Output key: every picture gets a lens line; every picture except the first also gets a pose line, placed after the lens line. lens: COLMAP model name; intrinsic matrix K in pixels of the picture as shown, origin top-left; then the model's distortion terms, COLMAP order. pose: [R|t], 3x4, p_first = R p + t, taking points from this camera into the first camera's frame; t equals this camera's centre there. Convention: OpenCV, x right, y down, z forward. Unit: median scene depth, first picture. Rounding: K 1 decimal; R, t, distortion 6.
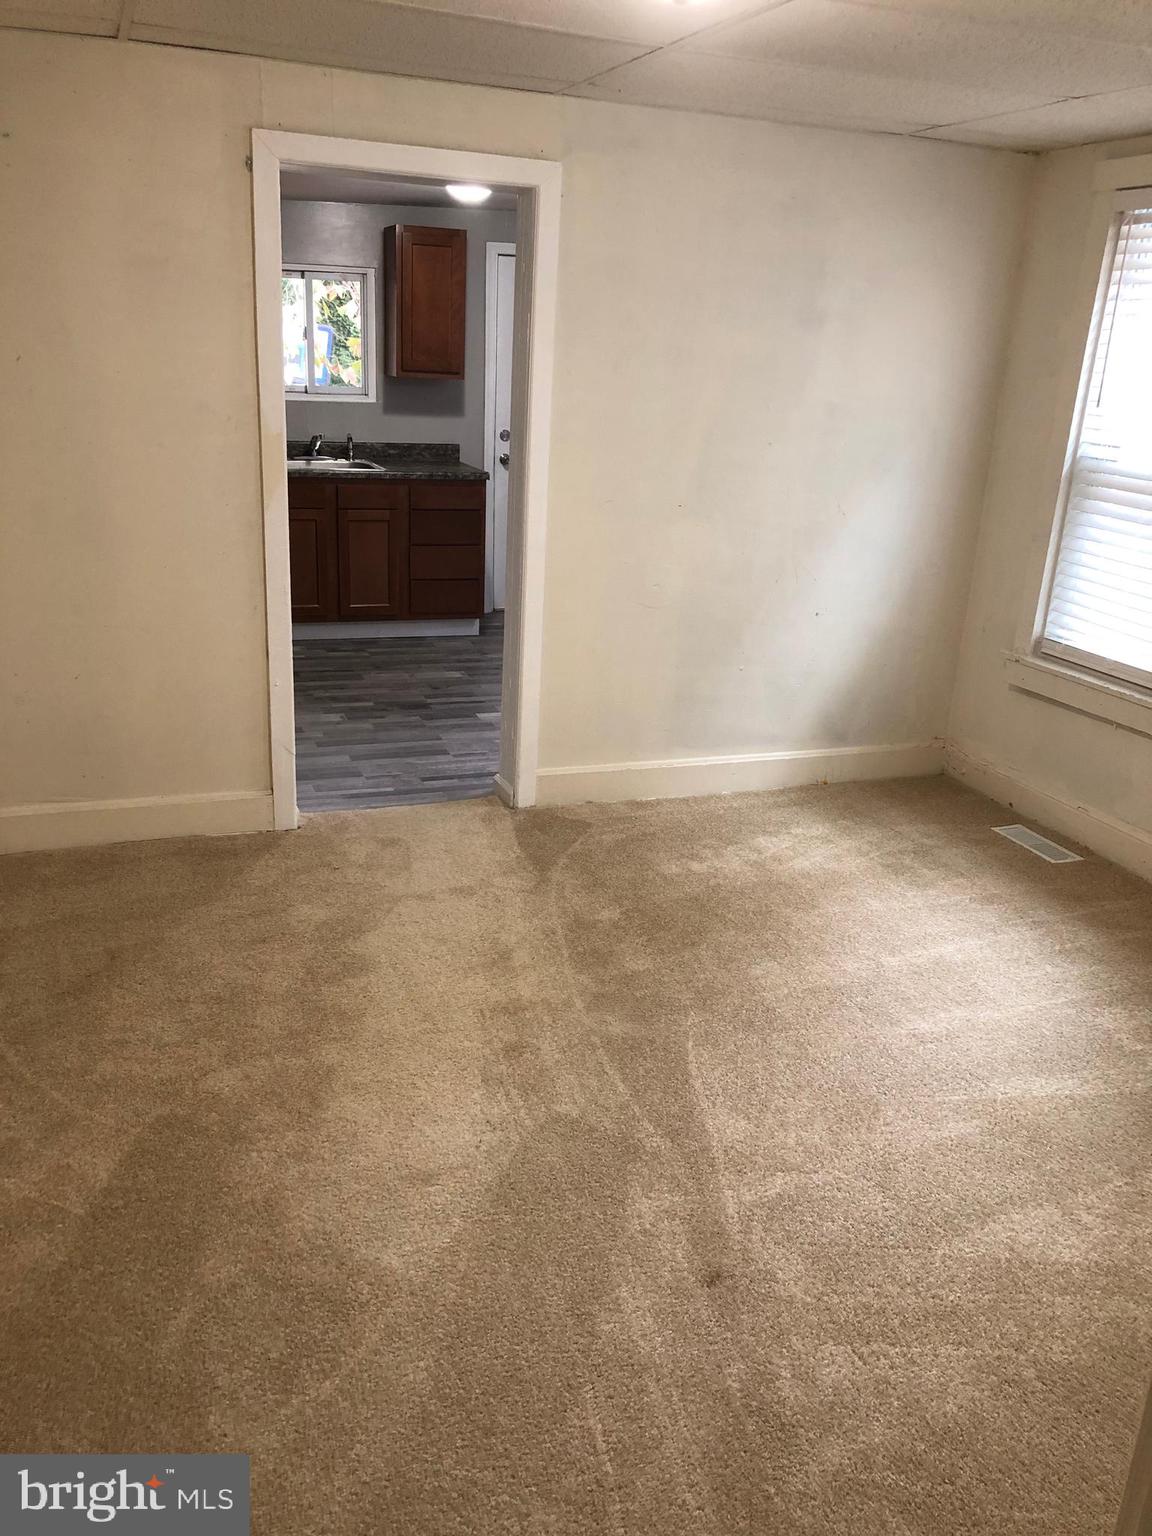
lens RADIAL K [[1268.6, 0, 606.9], [0, 1268.6, 761.0], [0, 0, 1]] dist [0.018640, -0.010515]
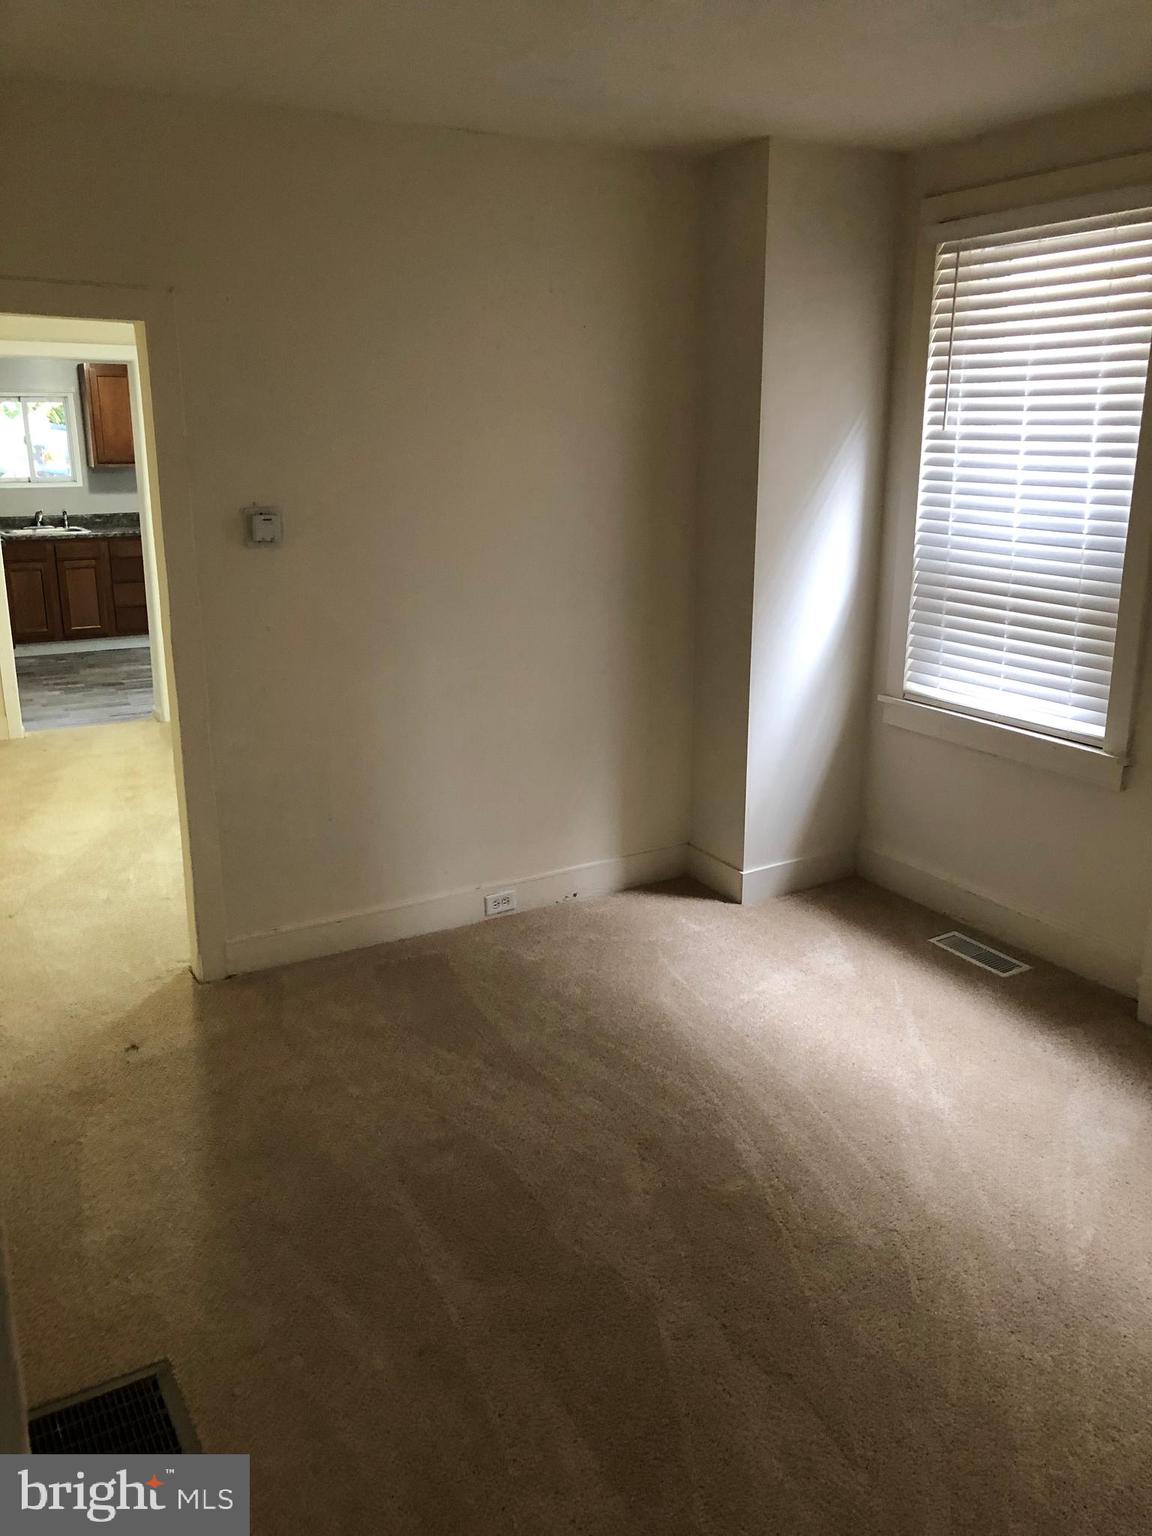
lens RADIAL K [[1268.6, 0, 604.4], [0, 1268.6, 751.6], [0, 0, 1]] dist [0.018640, -0.010515]
pose [[0.985650, -0.081848, 0.147632, 0.164477], [0.089998, 0.994717, -0.049387, 0.139400], [-0.142810, 0.061964, 0.987809, -0.482226]]
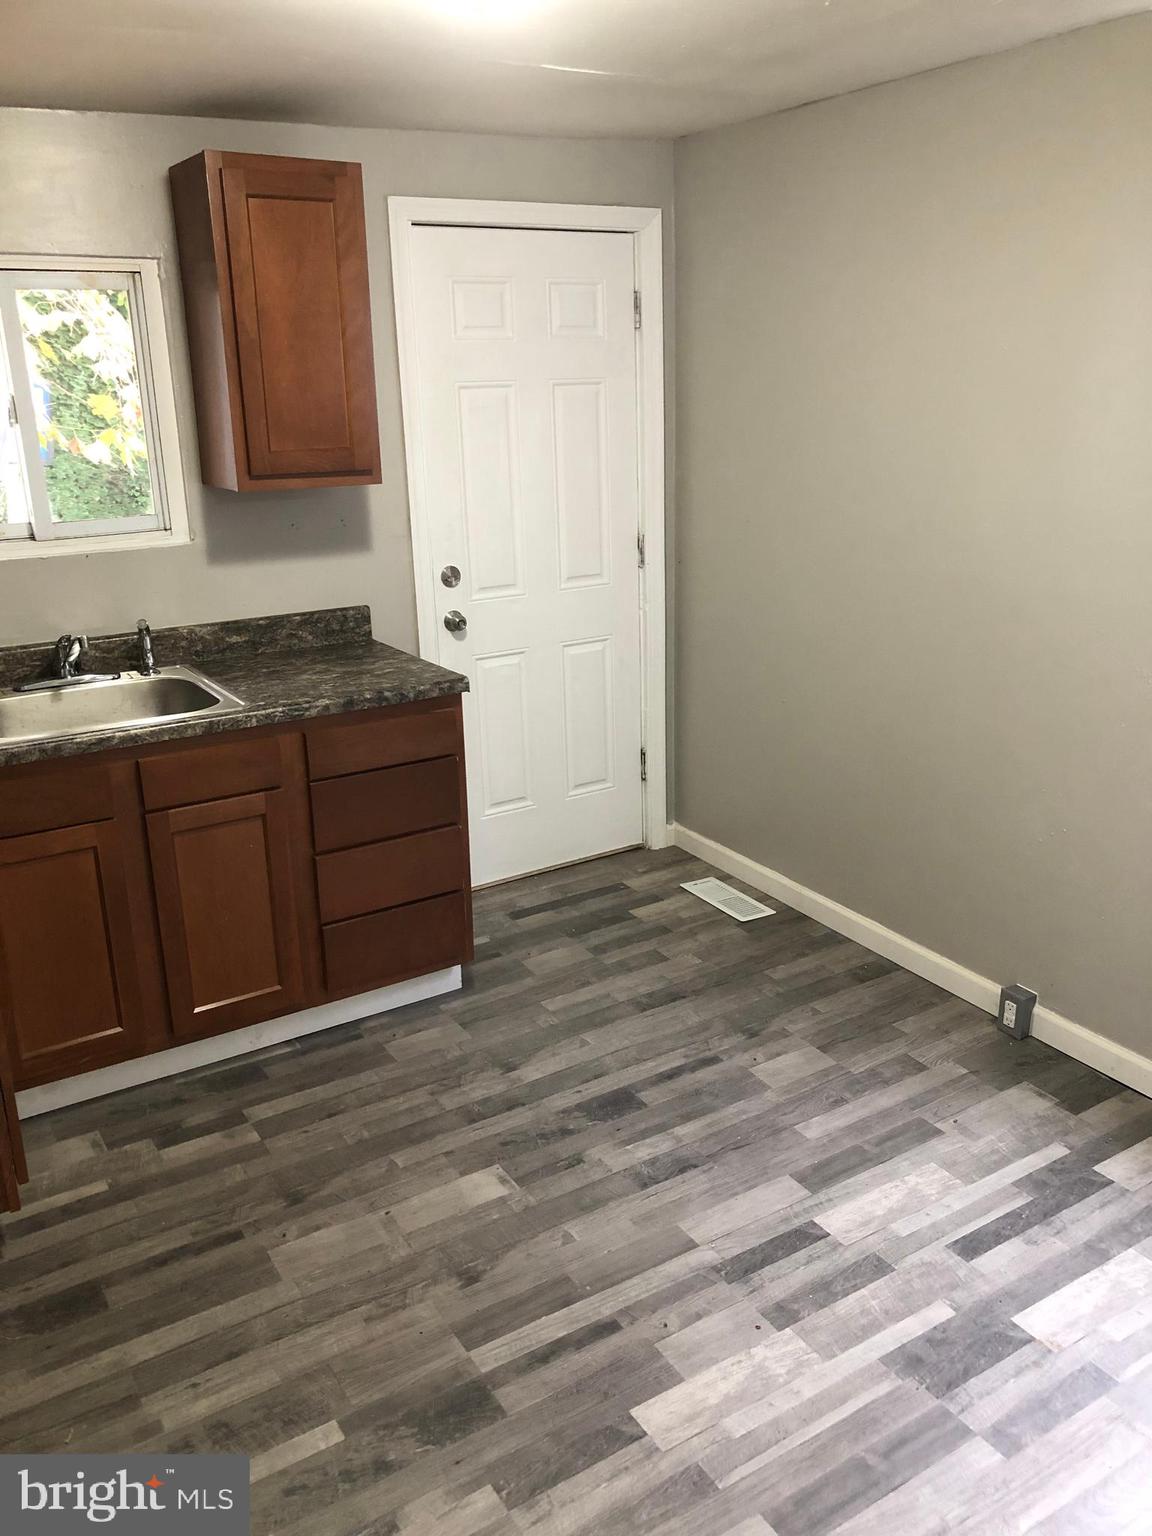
lens RADIAL K [[1268.6, 0, 616.7], [0, 1268.6, 761.7], [0, 0, 1]] dist [0.018640, -0.010515]
pose [[0.975974, -0.118016, 0.183159, -0.130903], [0.120268, 0.992741, -0.001197, -0.193064], [-0.181688, 0.023196, 0.983083, 0.540505]]
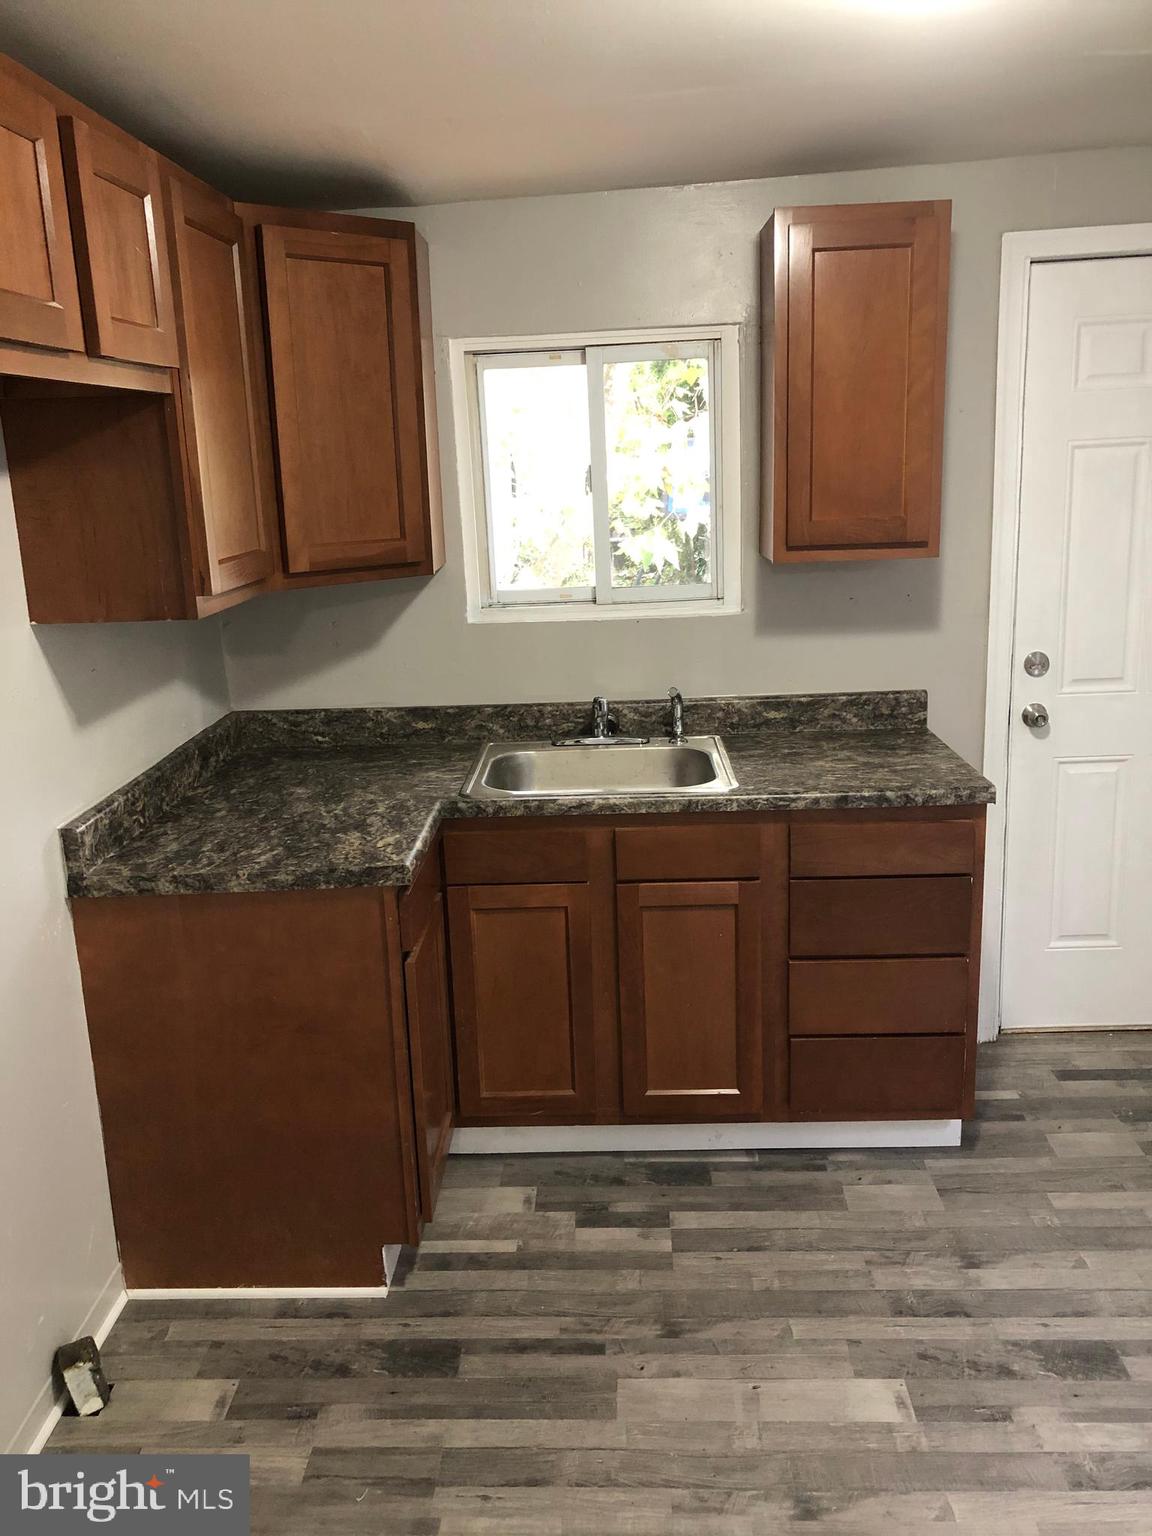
lens RADIAL K [[1268.6, 0, 570.4], [0, 1268.6, 771.0], [0, 0, 1]] dist [0.018640, -0.010515]
pose [[0.914688, 0.015168, -0.403877, -0.054698], [-0.045989, 0.996711, -0.066722, -0.203742], [0.401537, 0.079604, 0.912377, 0.597210]]
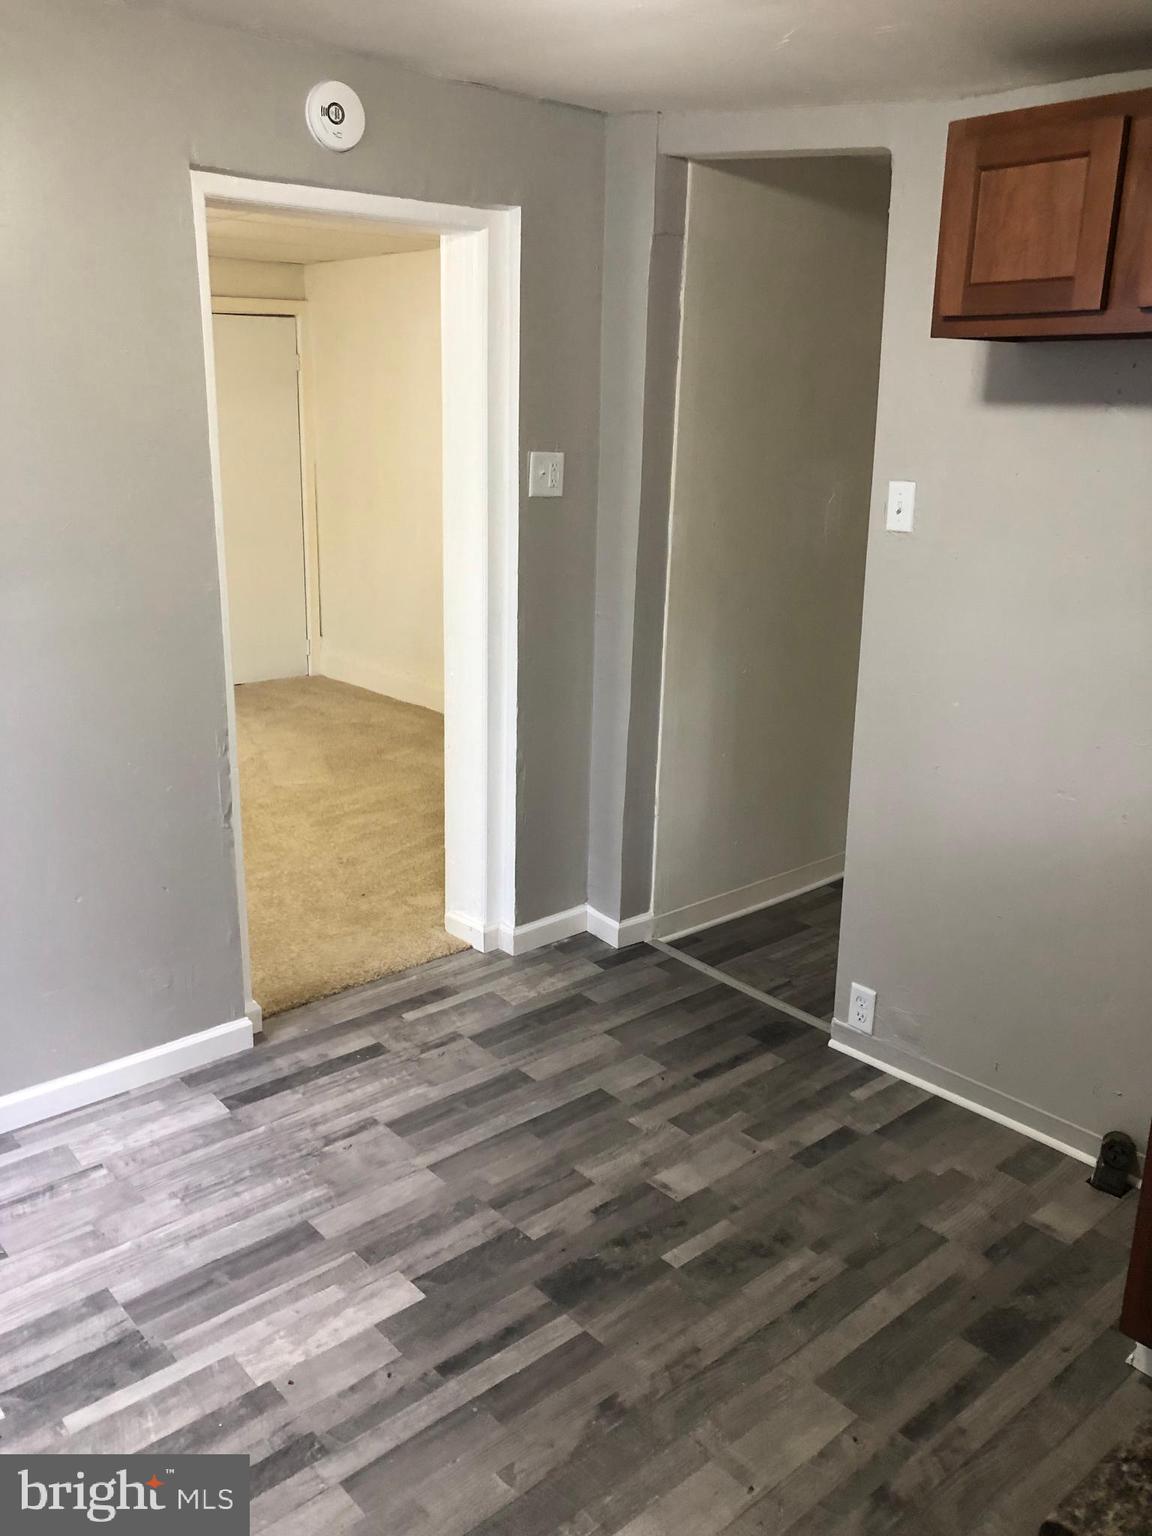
lens RADIAL K [[1268.6, 0, 578.0], [0, 1268.6, 761.1], [0, 0, 1]] dist [0.018640, -0.010515]
pose [[-0.938255, 0.029285, -0.344703, -0.009224], [-0.167523, 0.833328, 0.526784, -0.355274], [0.302677, 0.552003, -0.776968, 1.065827]]
